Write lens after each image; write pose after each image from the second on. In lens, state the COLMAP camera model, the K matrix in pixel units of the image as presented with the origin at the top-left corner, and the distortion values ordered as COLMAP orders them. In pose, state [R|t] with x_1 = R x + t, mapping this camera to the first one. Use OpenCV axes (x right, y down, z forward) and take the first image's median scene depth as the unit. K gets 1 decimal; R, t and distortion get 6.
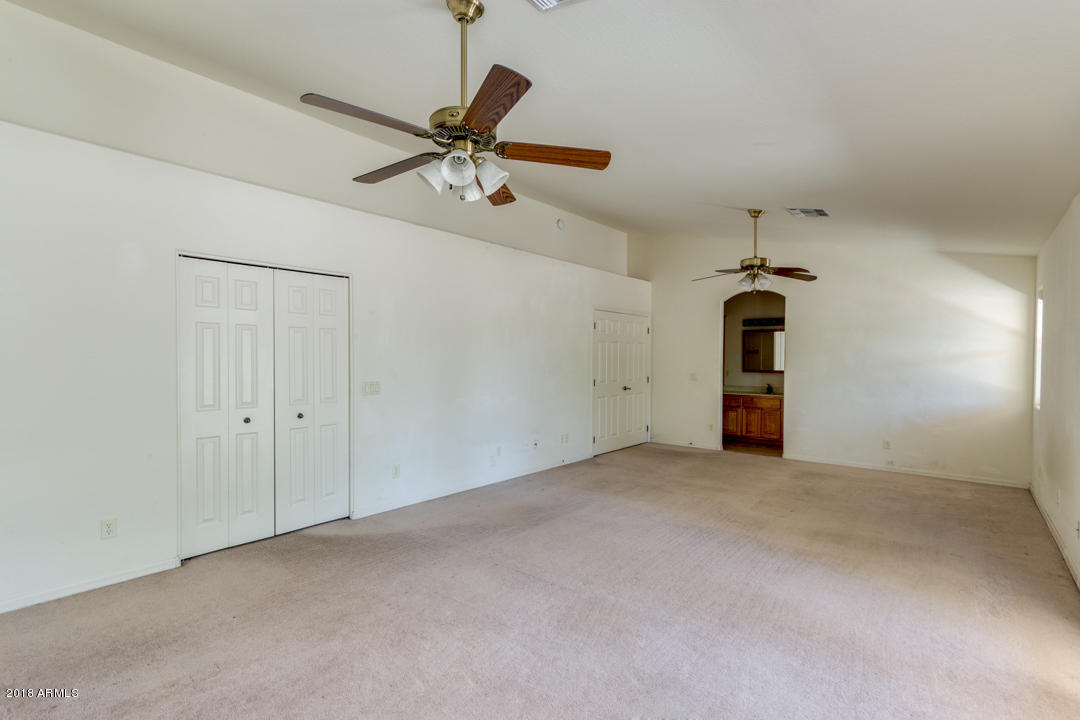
lens RADIAL K [[499.5, 0, 542.5], [0, 499.5, 362.5], [0, 0, 1]] dist [-0.003122, 0.000482]
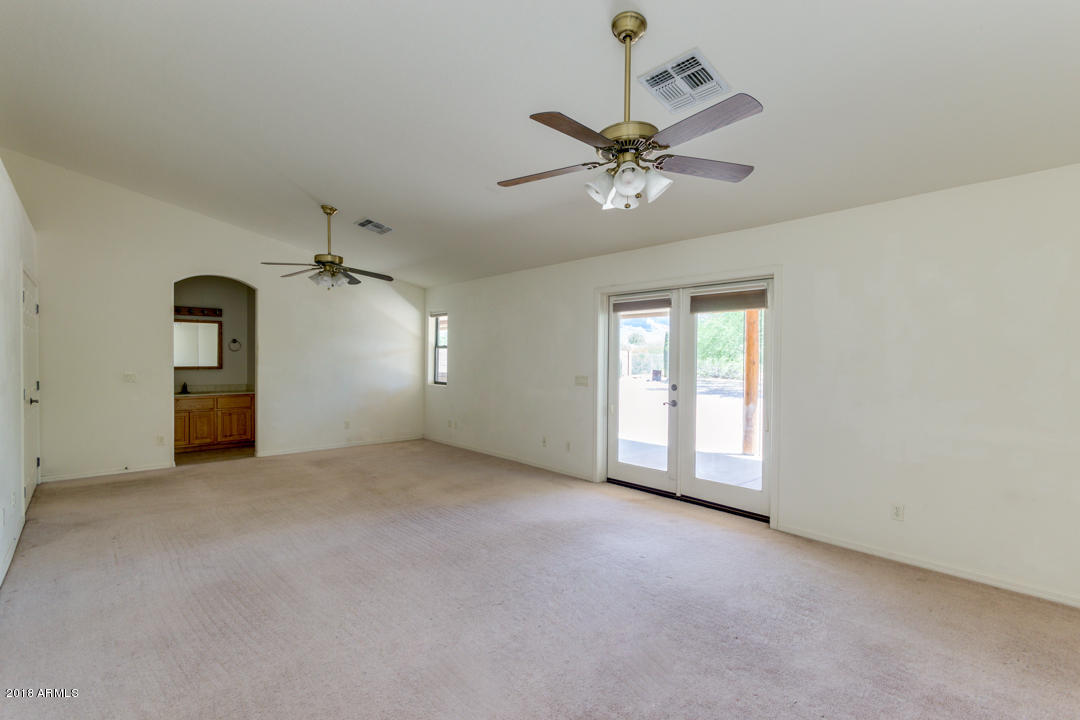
lens RADIAL K [[499.5, 0, 539.9], [0, 499.5, 362.1], [0, 0, 1]] dist [-0.003122, 0.000482]
pose [[0.134057, -0.016220, 0.990841, -0.397811], [0.002540, 0.999868, 0.016024, -0.005398], [-0.990970, 0.000368, 0.134080, 0.334587]]
